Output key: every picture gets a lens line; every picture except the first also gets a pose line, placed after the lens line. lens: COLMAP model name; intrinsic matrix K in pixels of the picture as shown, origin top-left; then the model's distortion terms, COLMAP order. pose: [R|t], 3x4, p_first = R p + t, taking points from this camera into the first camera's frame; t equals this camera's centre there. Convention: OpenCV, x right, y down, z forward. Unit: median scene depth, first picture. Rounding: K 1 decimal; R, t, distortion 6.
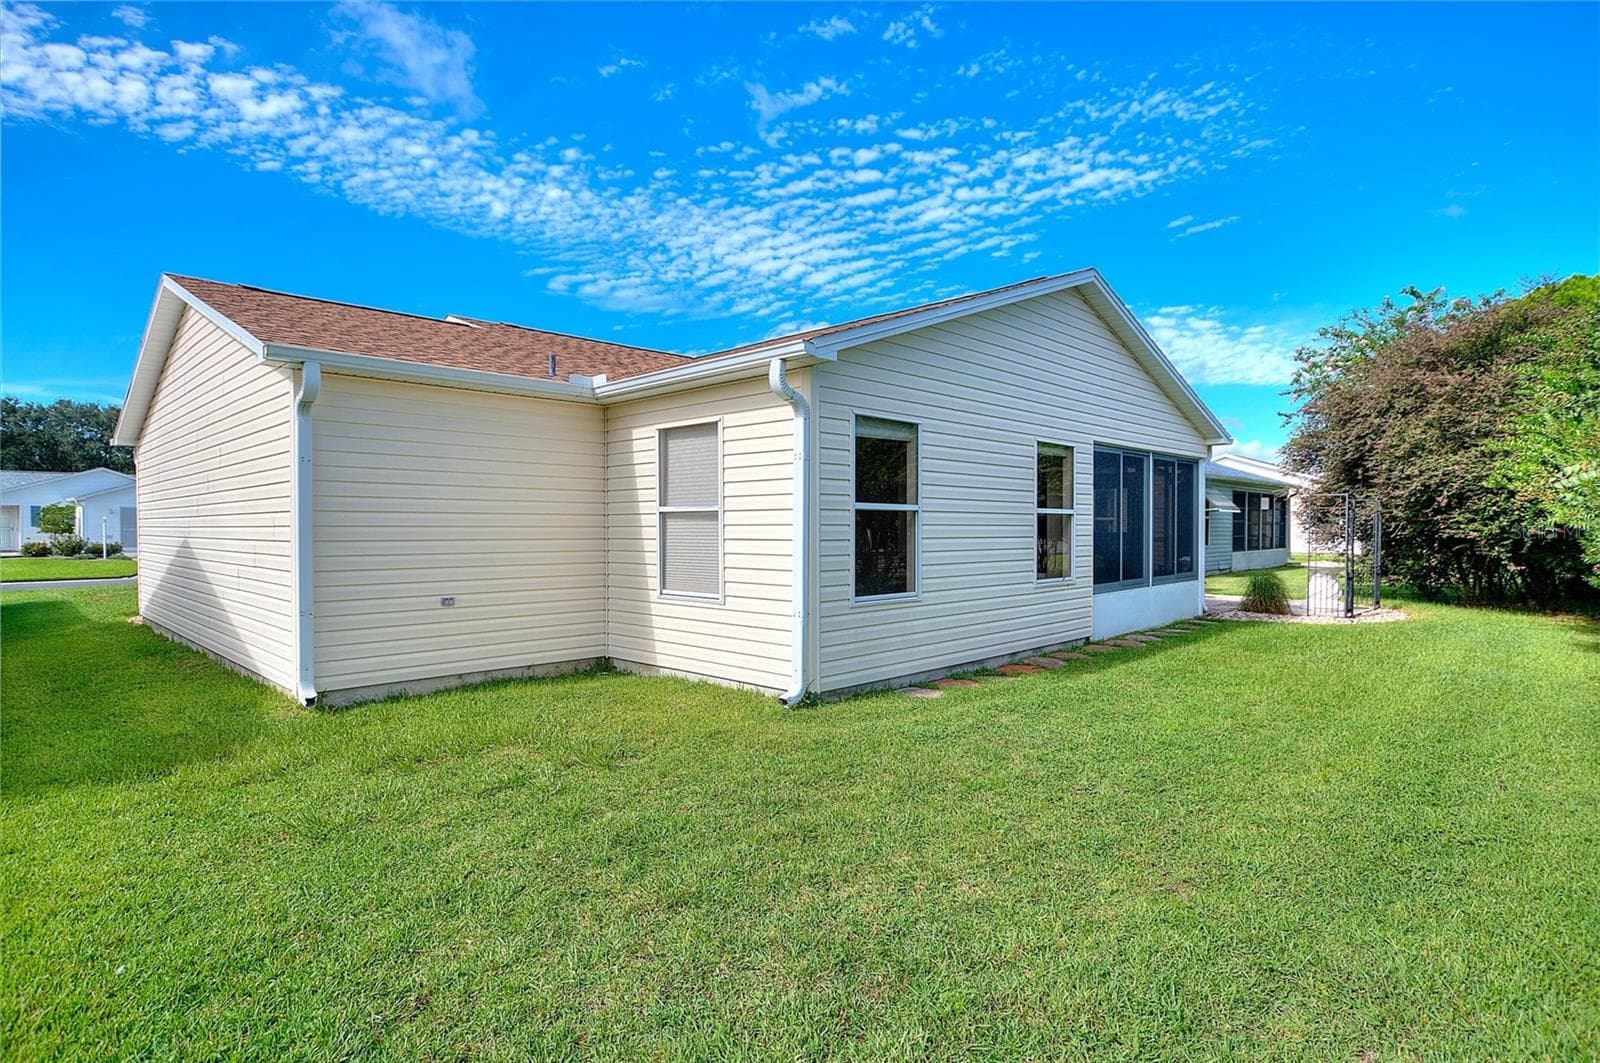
lens RADIAL K [[834.1, 0, 786.9], [0, 834.1, 539.0], [0, 0, 1]] dist [-0.001843, -0.015806]
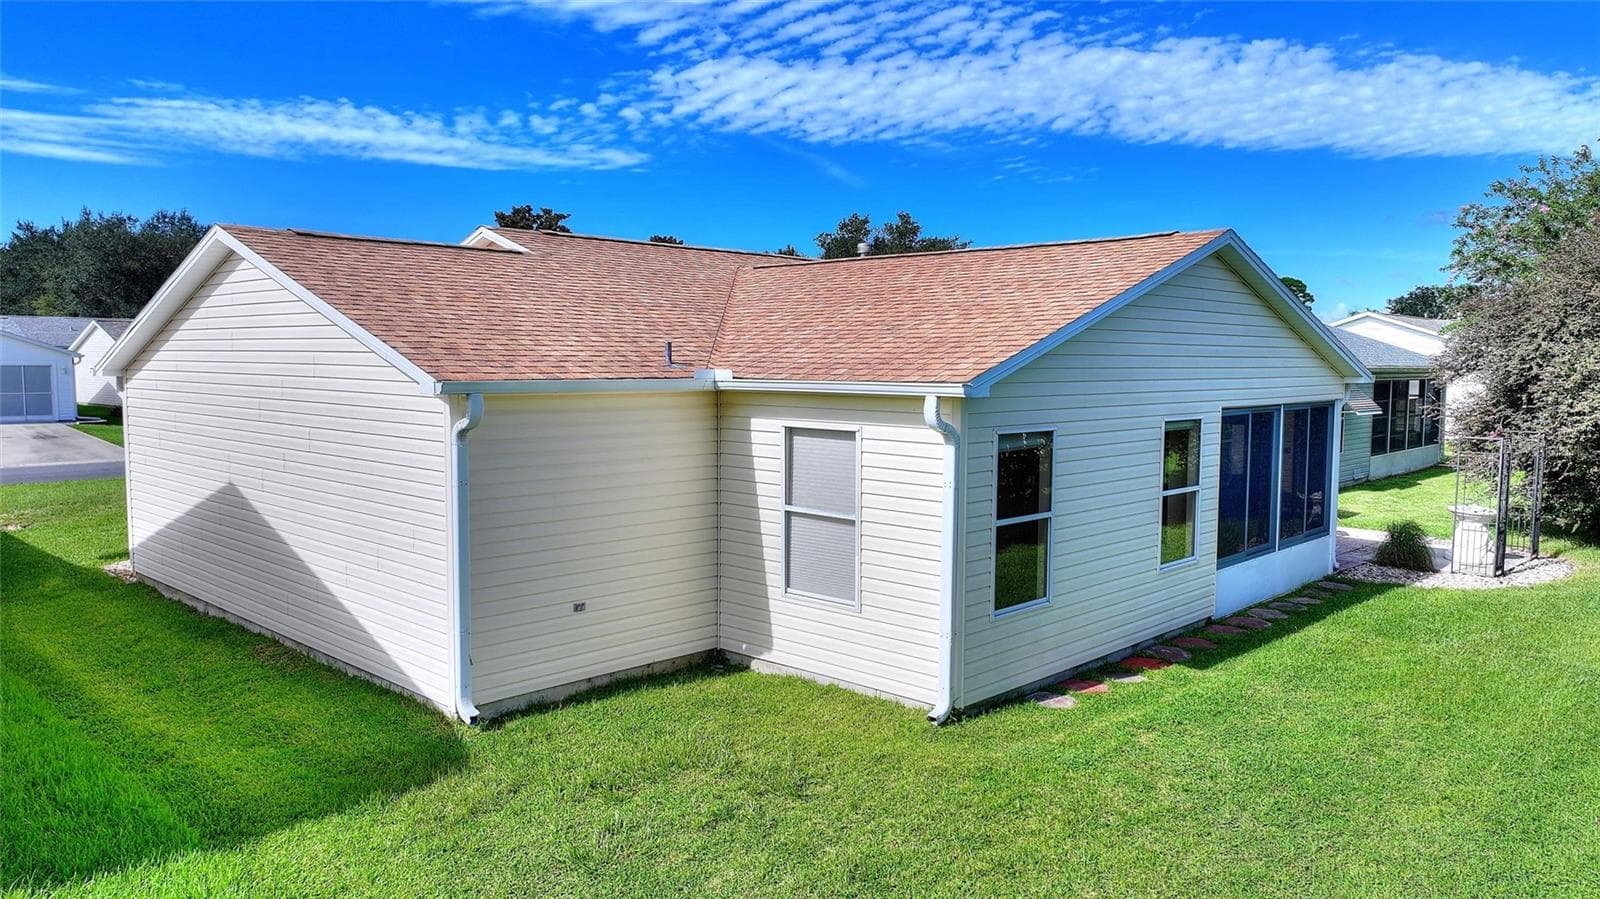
lens RADIAL K [[1122.4, 0, 800.0], [0, 1122.4, 449.5], [0, 0, 1]] dist [0.029840, -0.004142]
pose [[0.999728, 0.005895, 0.022563, -0.167500], [-0.007364, 0.997819, 0.065600, -0.192559], [-0.022127, -0.065749, 0.997591, -0.314525]]
